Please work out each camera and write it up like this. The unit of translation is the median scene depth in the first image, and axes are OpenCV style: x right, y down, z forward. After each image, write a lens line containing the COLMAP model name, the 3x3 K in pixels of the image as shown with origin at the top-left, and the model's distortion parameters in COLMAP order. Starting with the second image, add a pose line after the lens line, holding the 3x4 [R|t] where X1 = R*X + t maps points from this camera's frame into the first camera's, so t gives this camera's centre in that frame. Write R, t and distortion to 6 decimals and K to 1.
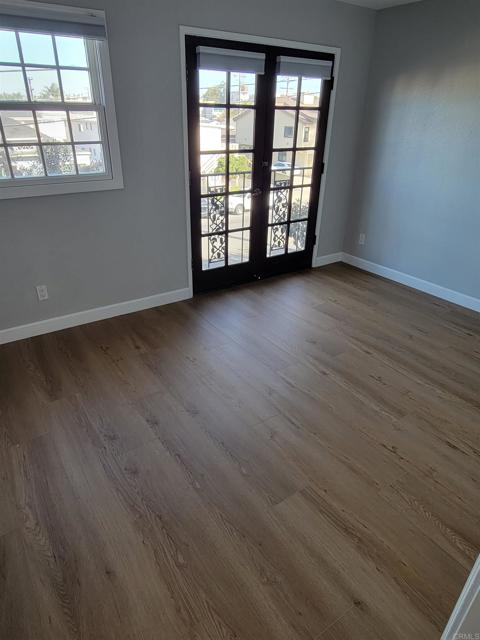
lens RADIAL K [[404.7, 0, 234.7], [0, 404.7, 320.6], [0, 0, 1]] dist [-0.001841, -0.004456]
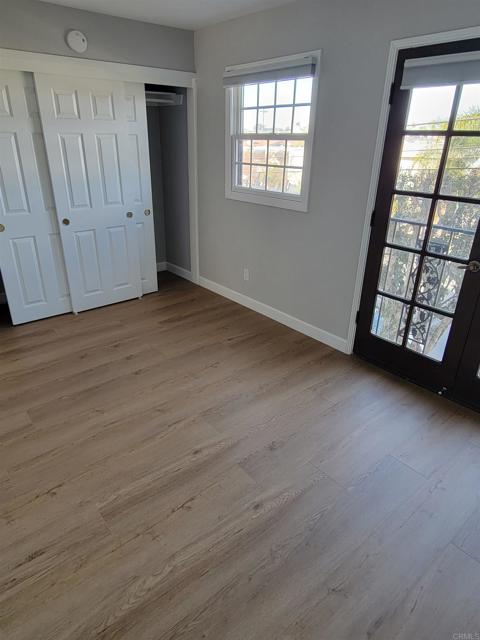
lens RADIAL K [[404.7, 0, 234.7], [0, 404.7, 320.6], [0, 0, 1]] dist [-0.001841, -0.004456]
pose [[0.090437, 0.395901, -0.913829, 0.824465], [-0.465588, 0.827948, 0.312618, -0.357593], [0.880369, 0.397195, 0.259204, 0.721453]]
